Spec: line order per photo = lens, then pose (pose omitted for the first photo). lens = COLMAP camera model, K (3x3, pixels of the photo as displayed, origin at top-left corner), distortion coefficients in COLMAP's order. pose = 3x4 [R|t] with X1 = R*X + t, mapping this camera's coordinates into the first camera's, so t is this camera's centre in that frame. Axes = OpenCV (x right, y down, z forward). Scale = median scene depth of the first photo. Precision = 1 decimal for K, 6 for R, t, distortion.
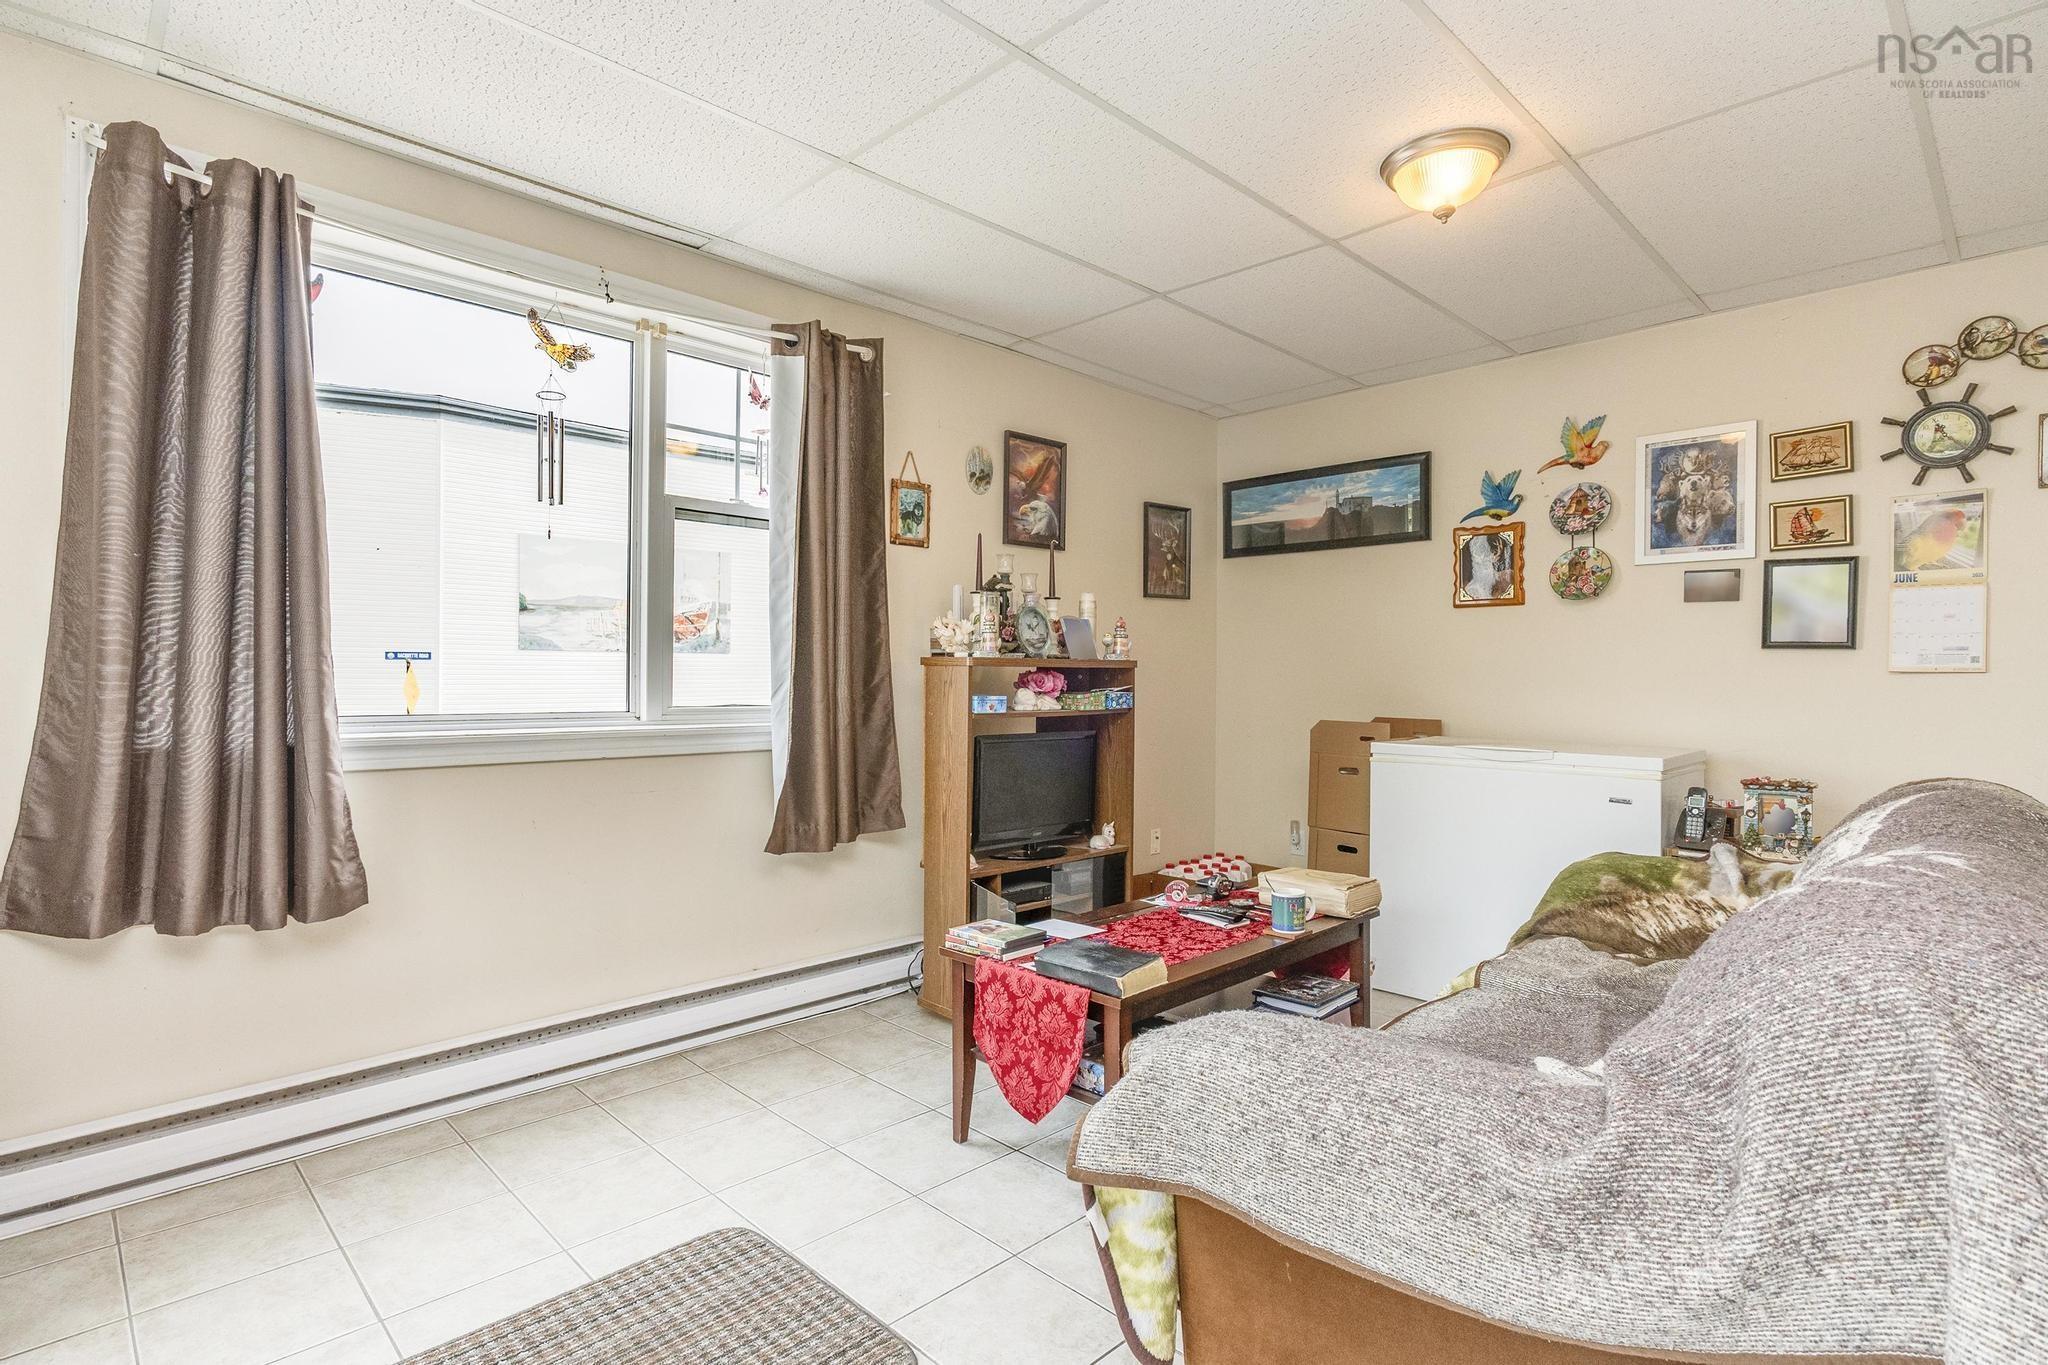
lens RADIAL K [[1016.9, 0, 1021.4], [0, 1016.9, 676.0], [0, 0, 1]] dist [-0.000865, 0.000191]
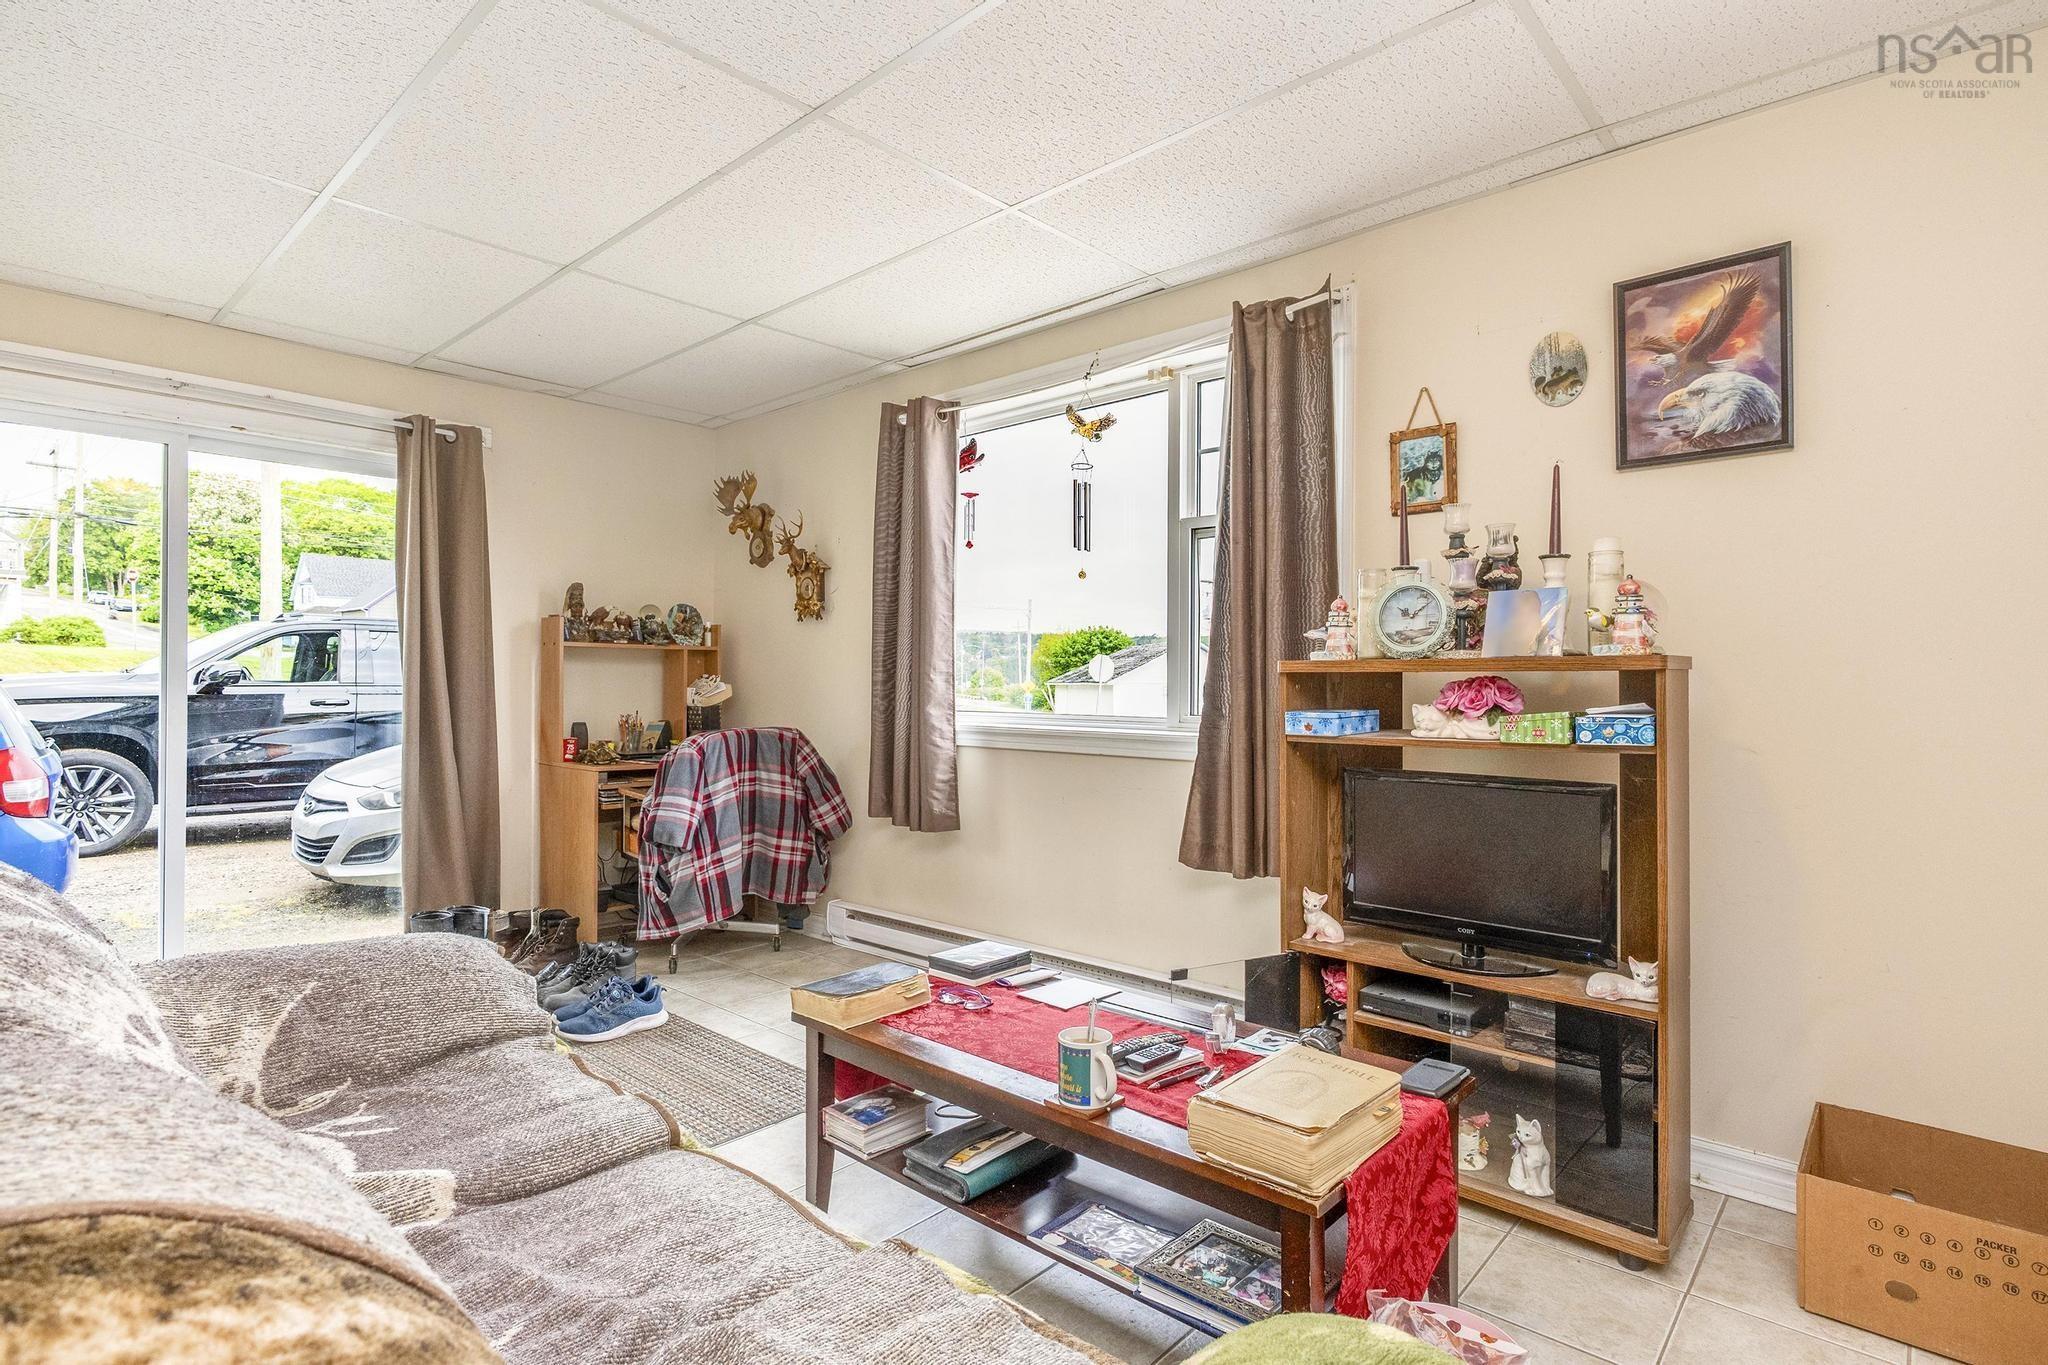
lens RADIAL K [[1016.9, 0, 1021.0], [0, 1016.9, 680.9], [0, 0, 1]] dist [-0.000865, 0.000191]
pose [[0.050999, -0.006021, -0.998681, 0.621964], [-0.001868, 0.999979, -0.006125, 0.001376], [0.998697, 0.002178, 0.050986, 0.661633]]
